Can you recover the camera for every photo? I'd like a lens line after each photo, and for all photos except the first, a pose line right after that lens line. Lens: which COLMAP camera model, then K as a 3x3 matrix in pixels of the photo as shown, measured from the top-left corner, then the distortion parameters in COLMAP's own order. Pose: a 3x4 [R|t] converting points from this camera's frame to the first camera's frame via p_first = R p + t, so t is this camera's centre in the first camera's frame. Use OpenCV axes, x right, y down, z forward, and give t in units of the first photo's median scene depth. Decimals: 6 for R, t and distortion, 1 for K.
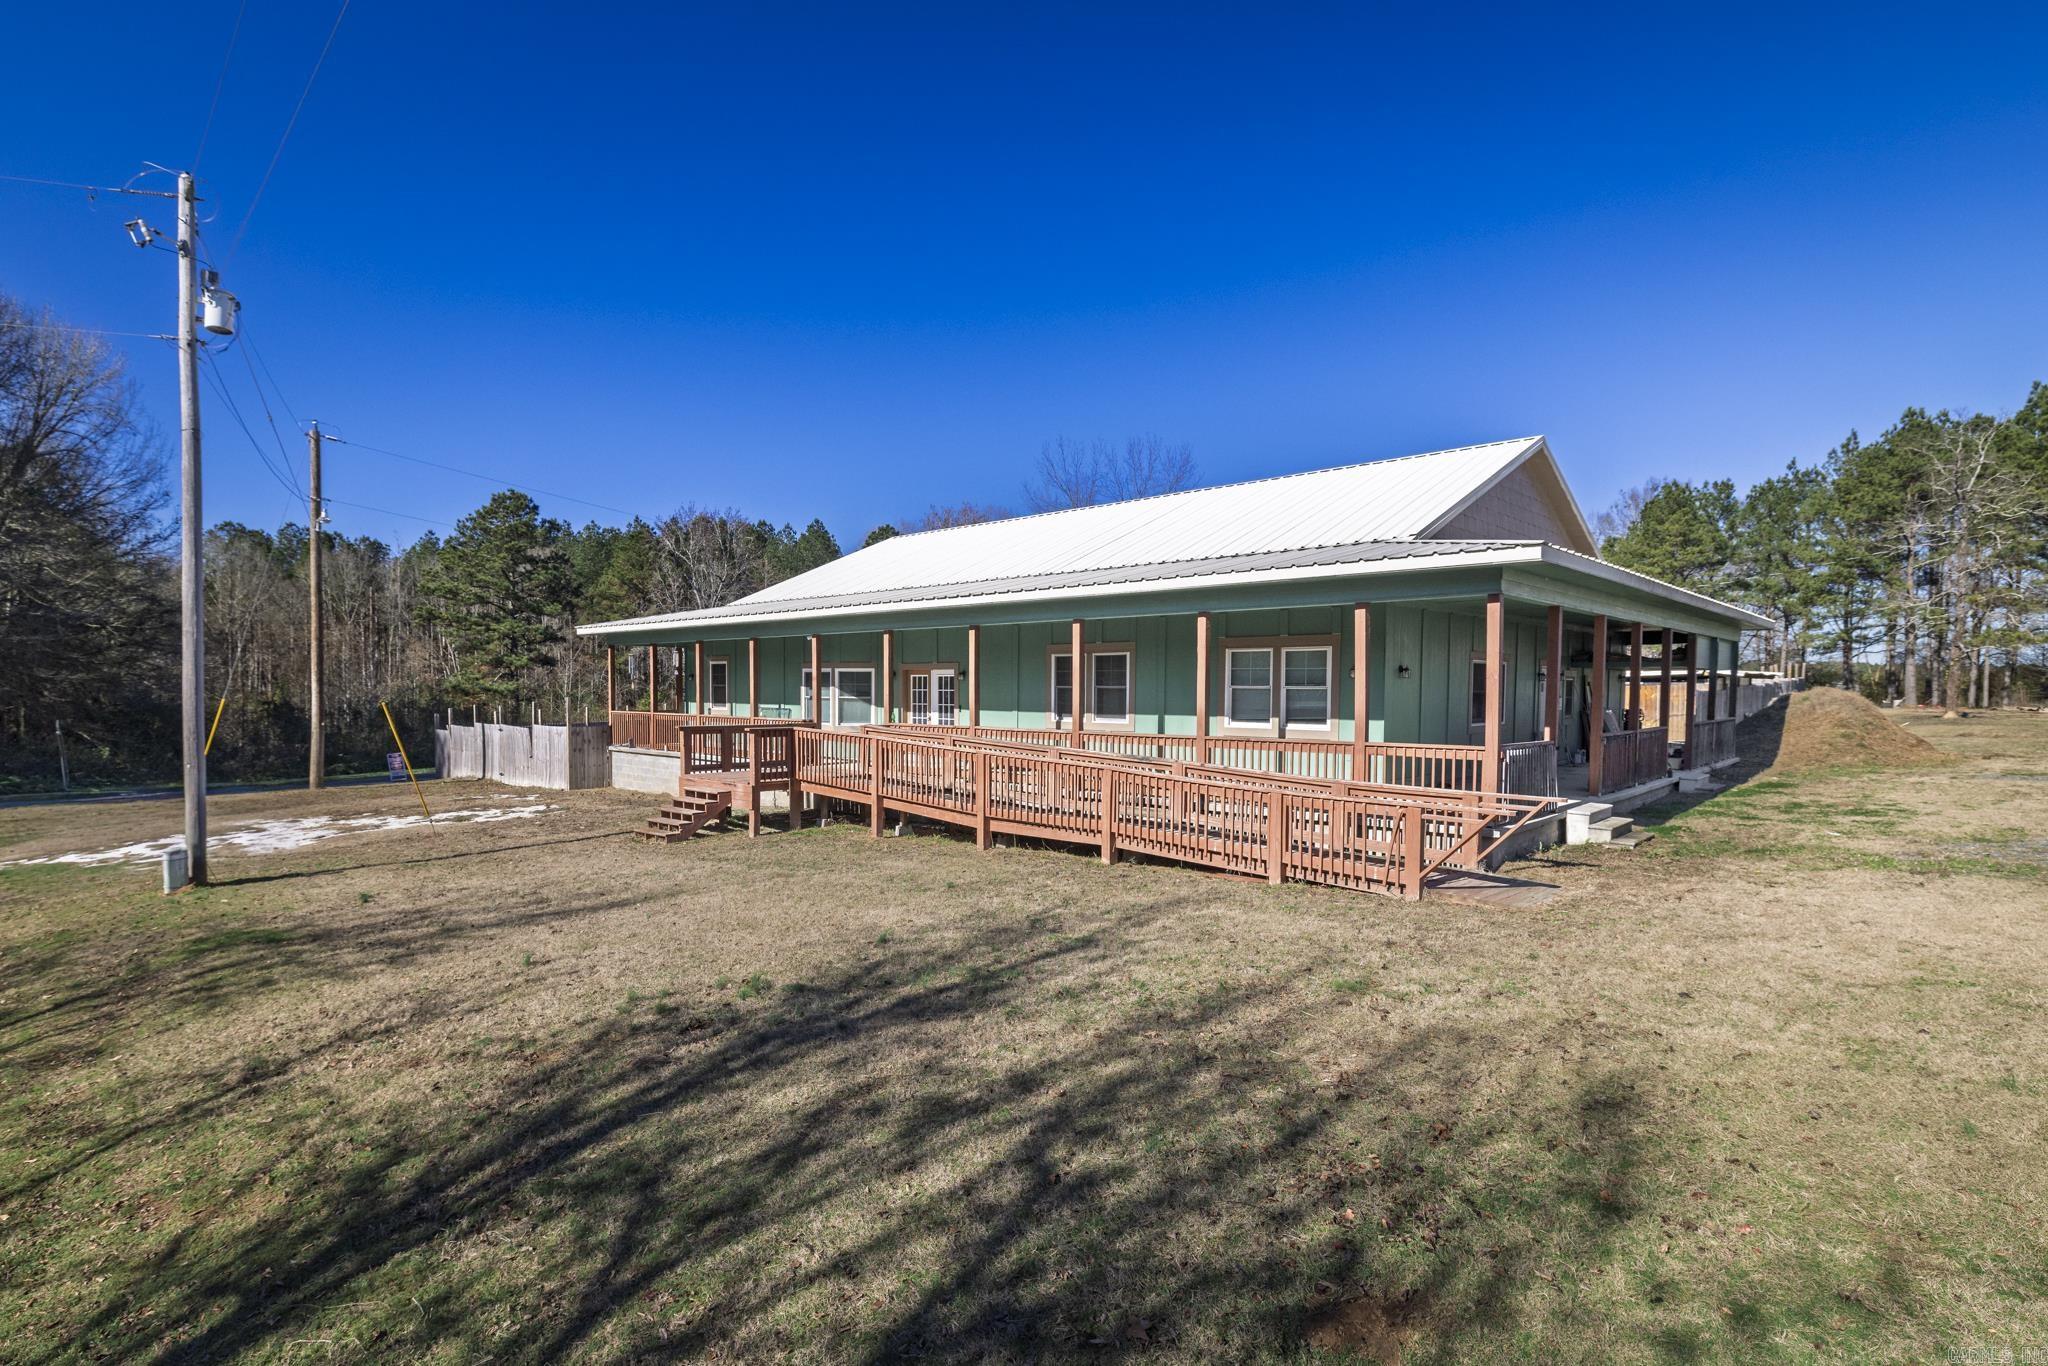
lens RADIAL K [[1013.5, 0, 1031.0], [0, 1013.5, 694.1], [0, 0, 1]] dist [-0.006078, -0.001579]
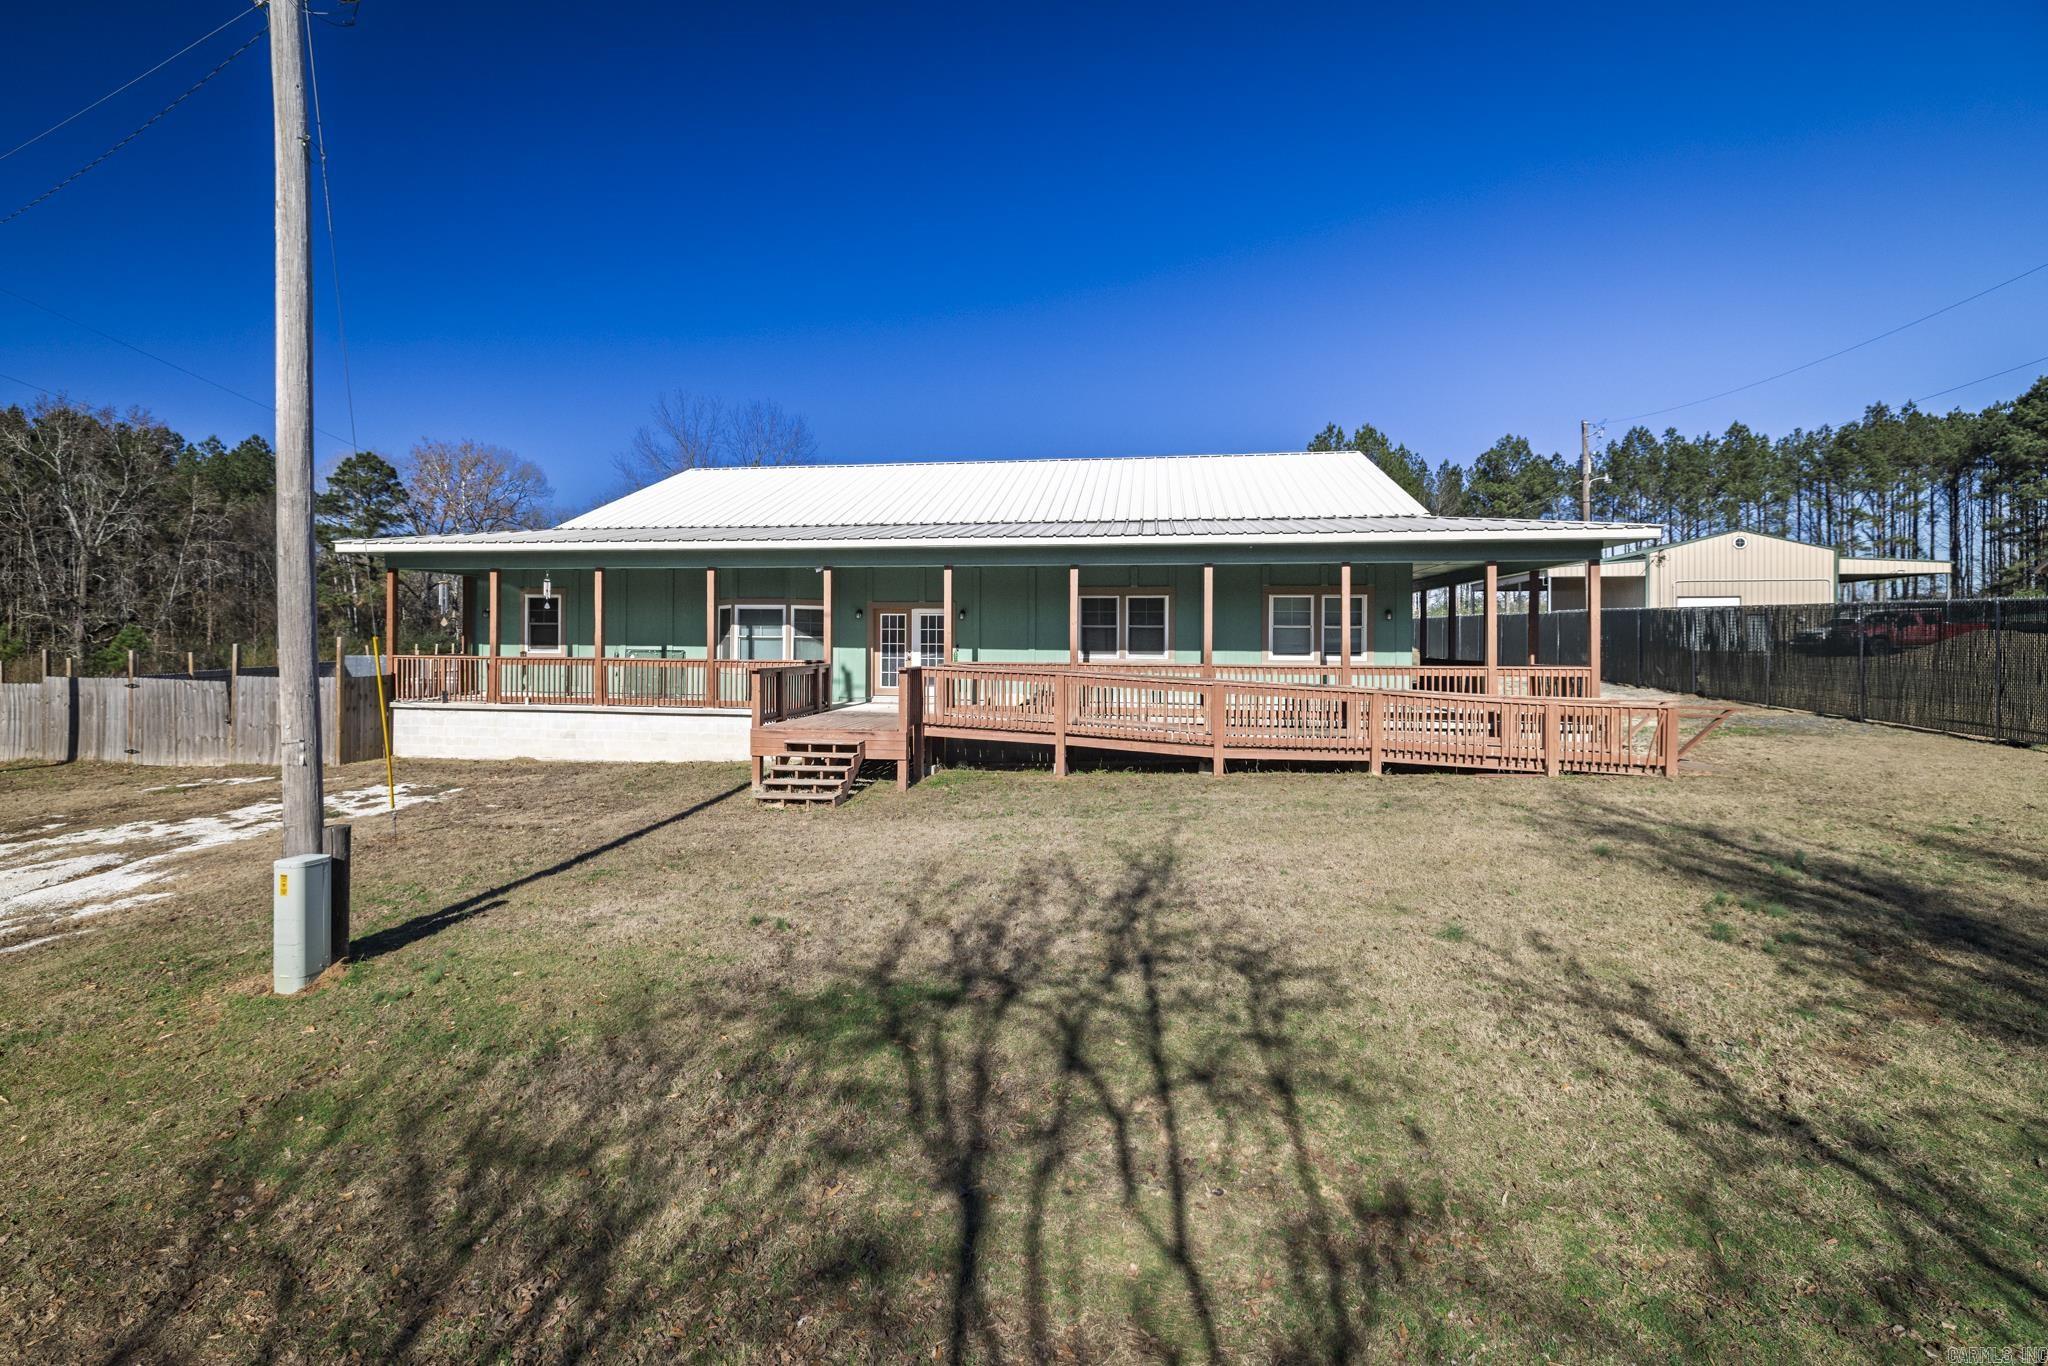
lens RADIAL K [[864.5, 0, 1047.1], [0, 864.5, 631.0], [0, 0, 1]] dist [-0.002017, 0.000209]
pose [[0.827848, 0.005581, 0.560924, -0.550940], [0.001529, 0.999924, -0.012206, 0.009776], [-0.560950, 0.010962, 0.827777, 0.276994]]
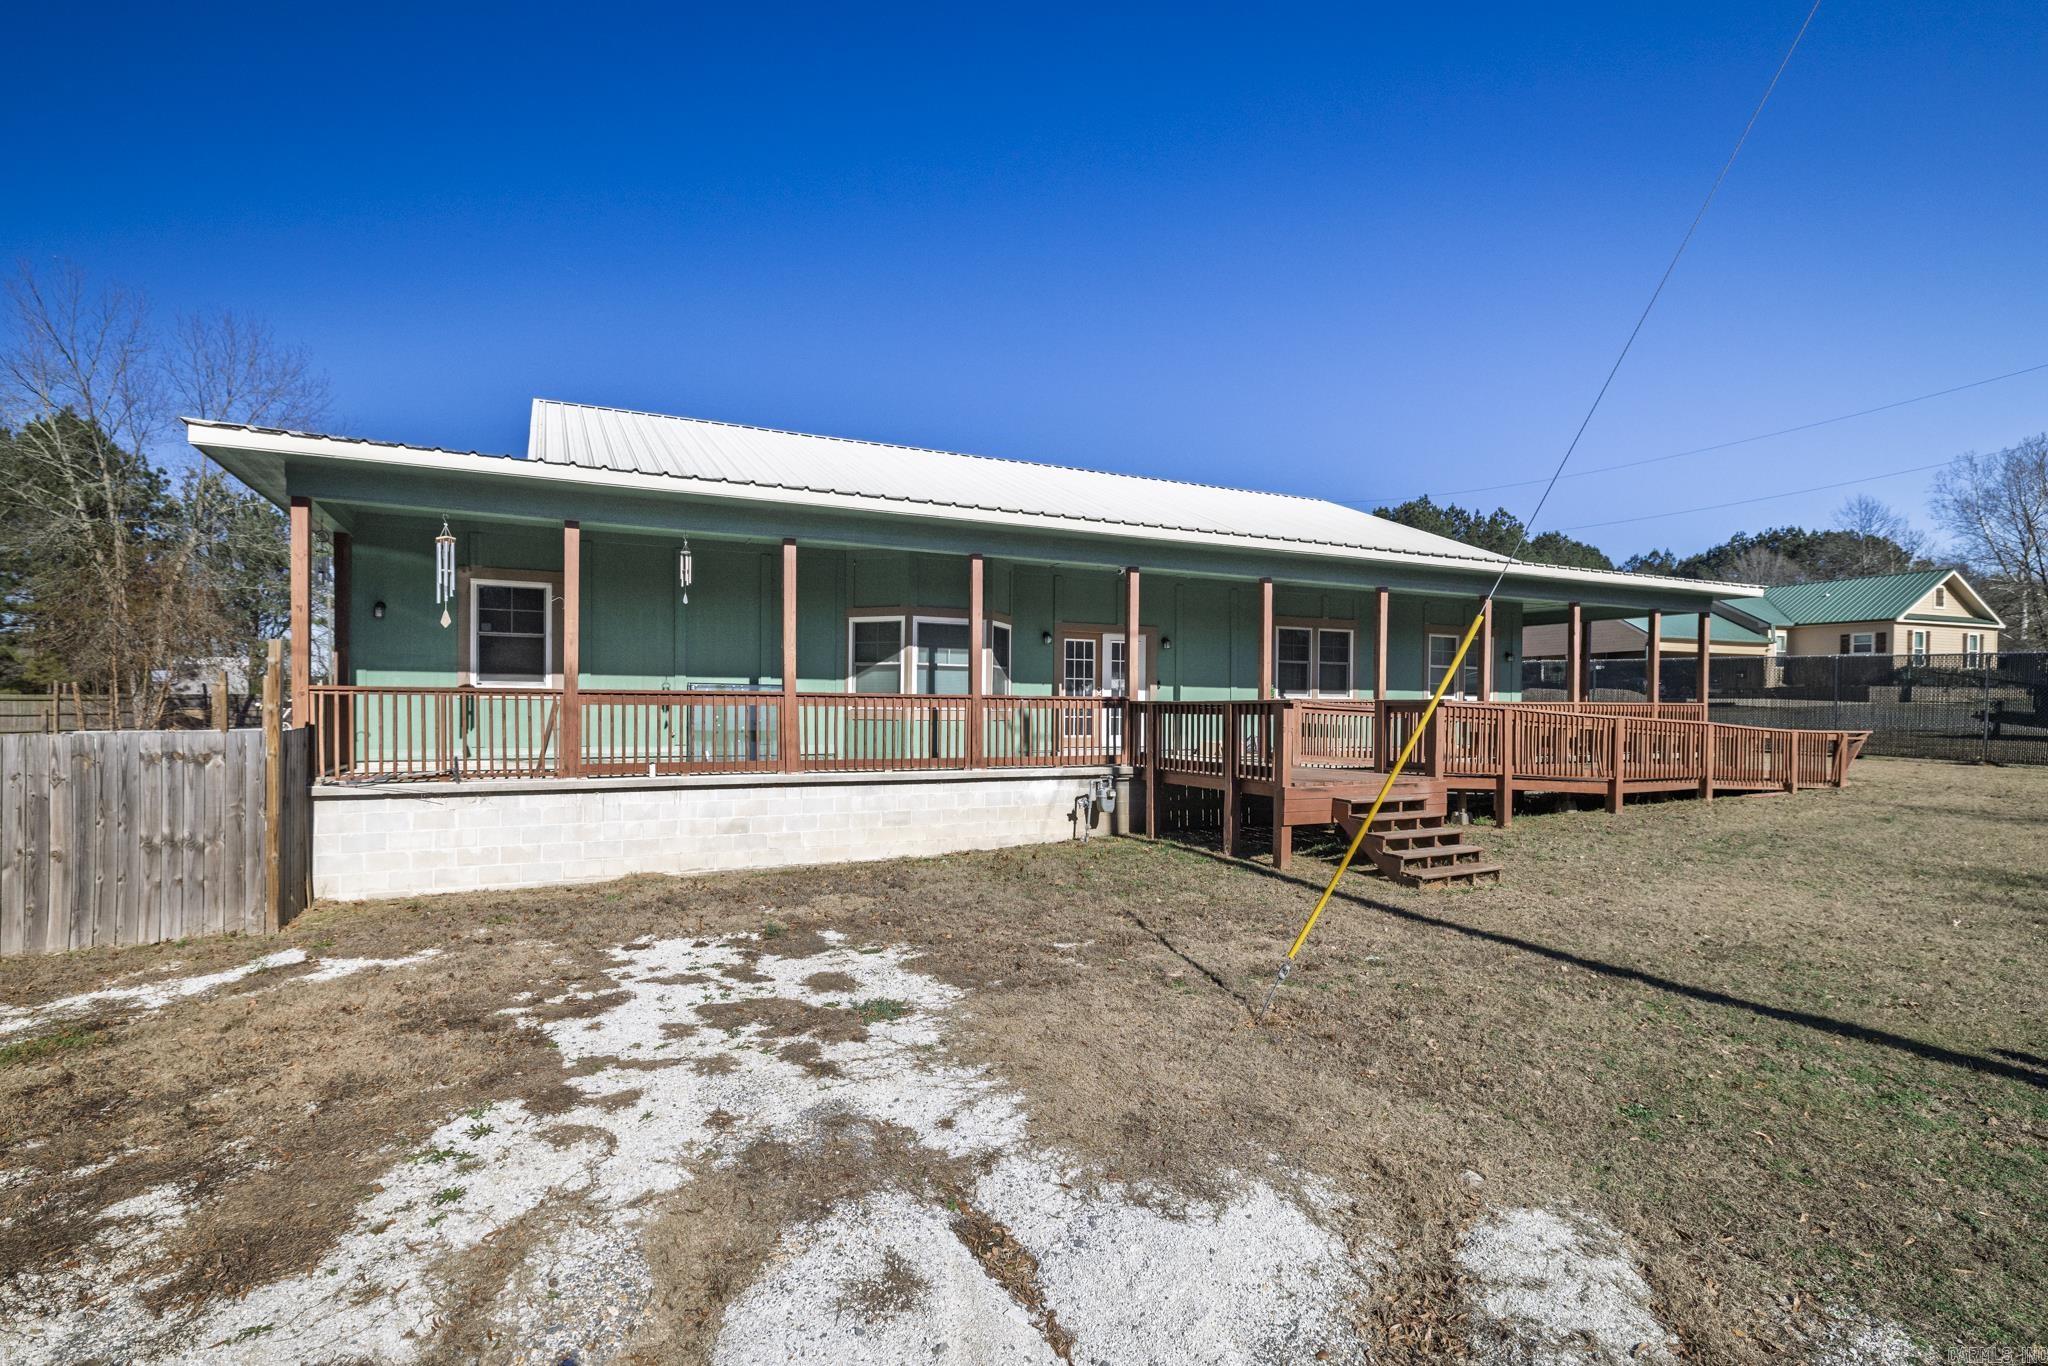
lens RADIAL K [[1013.5, 0, 1037.3], [0, 1013.5, 693.1], [0, 0, 1]] dist [-0.006078, -0.001579]
pose [[0.340532, -0.000421, 0.940233, -0.984641], [-0.007548, 0.999966, 0.003182, 0.022391], [-0.940203, -0.008180, 0.340518, 0.944467]]
